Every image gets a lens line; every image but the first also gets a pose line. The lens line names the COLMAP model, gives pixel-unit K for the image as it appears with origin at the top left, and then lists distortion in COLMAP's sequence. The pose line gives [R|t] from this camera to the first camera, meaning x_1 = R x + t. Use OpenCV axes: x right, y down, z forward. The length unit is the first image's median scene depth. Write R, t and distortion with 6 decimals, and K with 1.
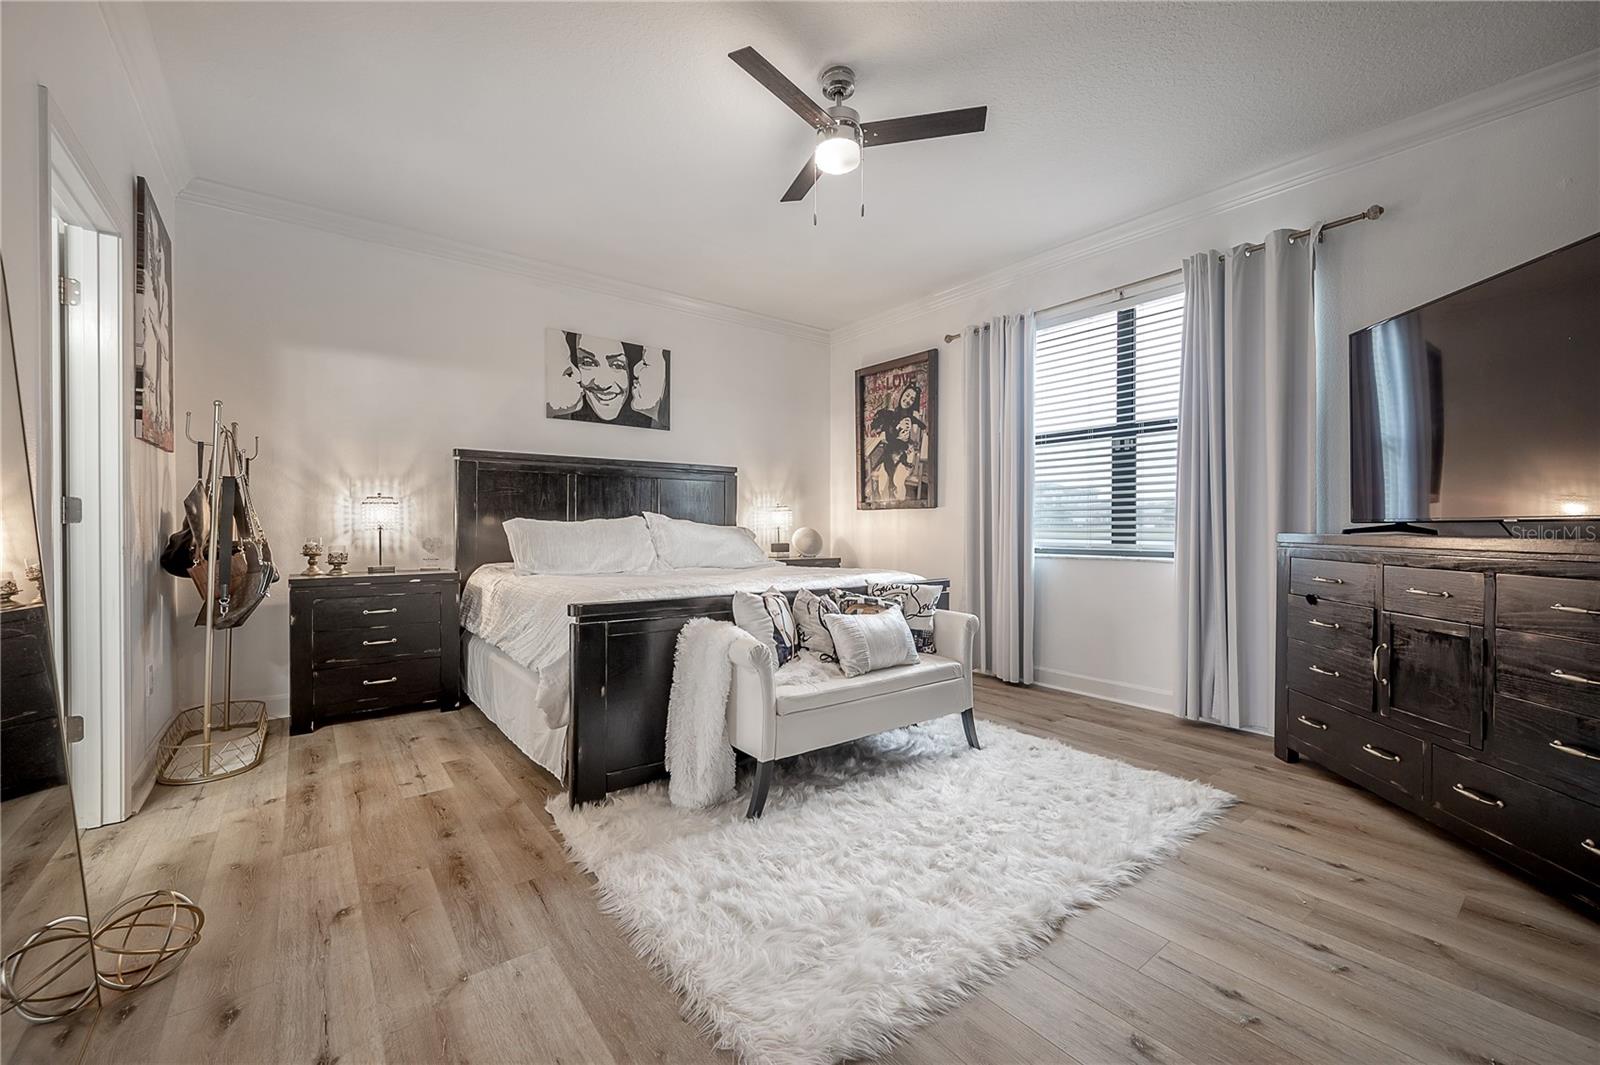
lens RADIAL K [[649.5, 0, 789.1], [0, 649.5, 529.1], [0, 0, 1]] dist [0.001691, 0.000173]
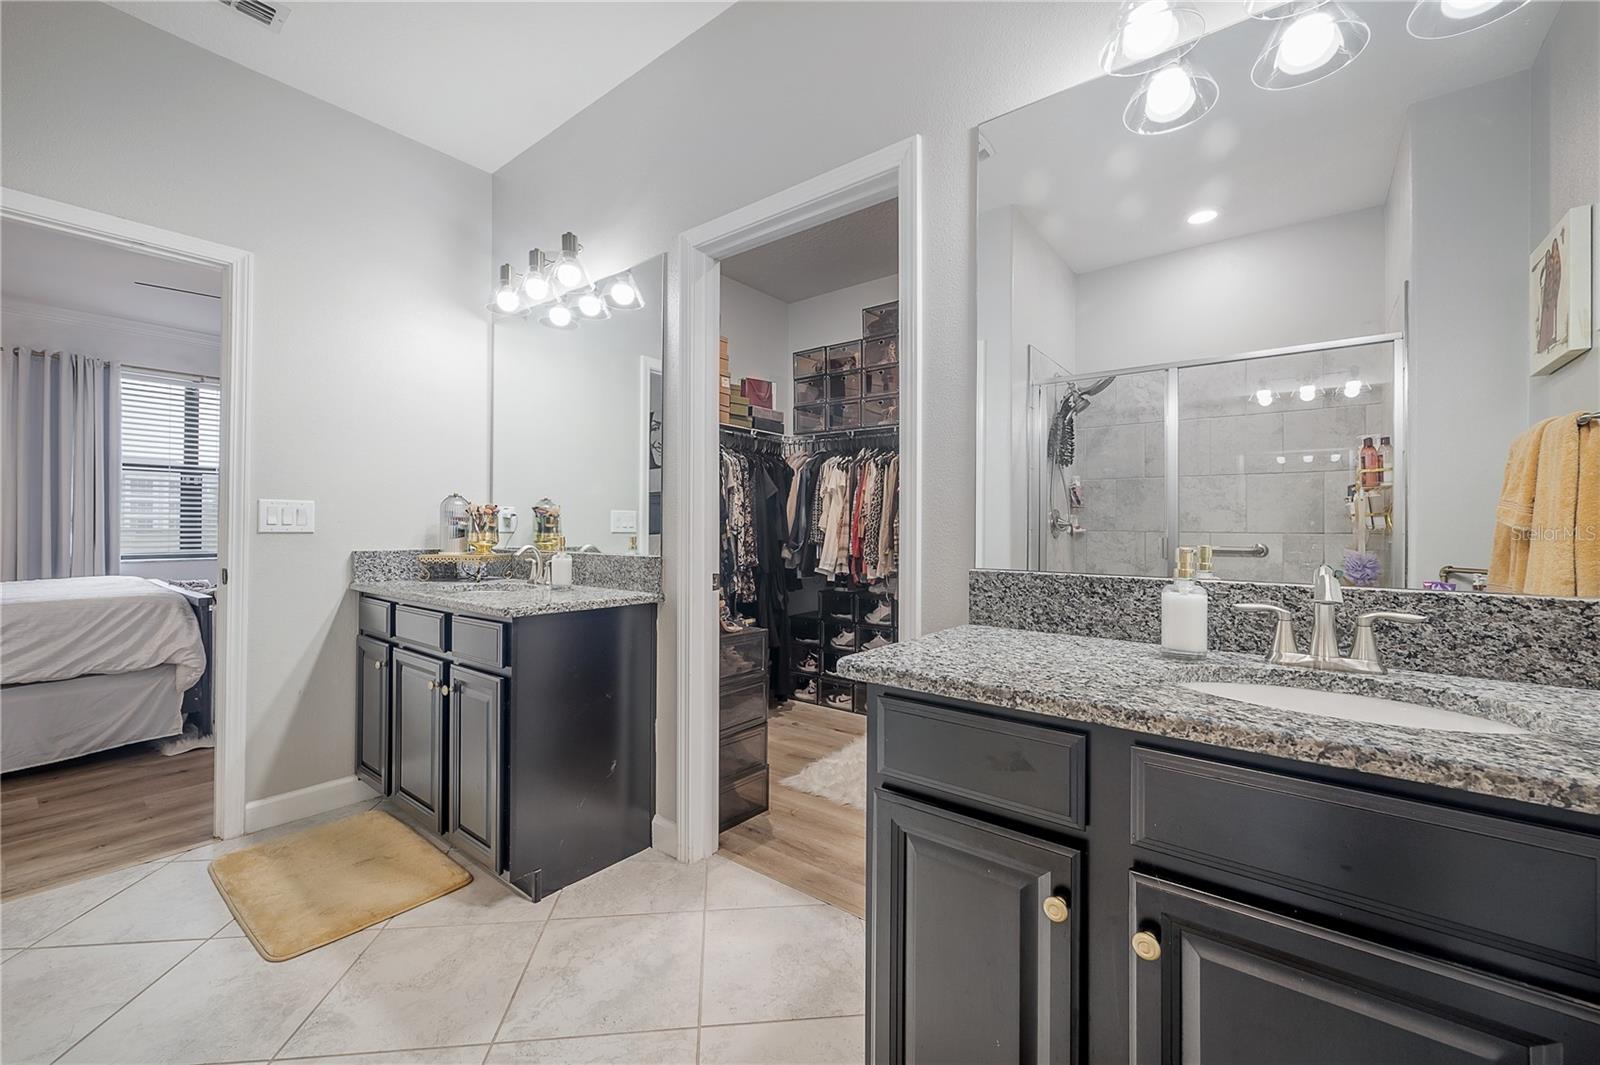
lens RADIAL K [[630.4, 0, 801.3], [0, 630.4, 532.8], [0, 0, 1]] dist [-0.000929, 0.000020]
pose [[-0.264949, -0.004407, 0.964252, -1.208299], [0.009542, 0.999929, 0.007192, -0.010585], [-0.964215, 0.011106, -0.264888, 0.059671]]
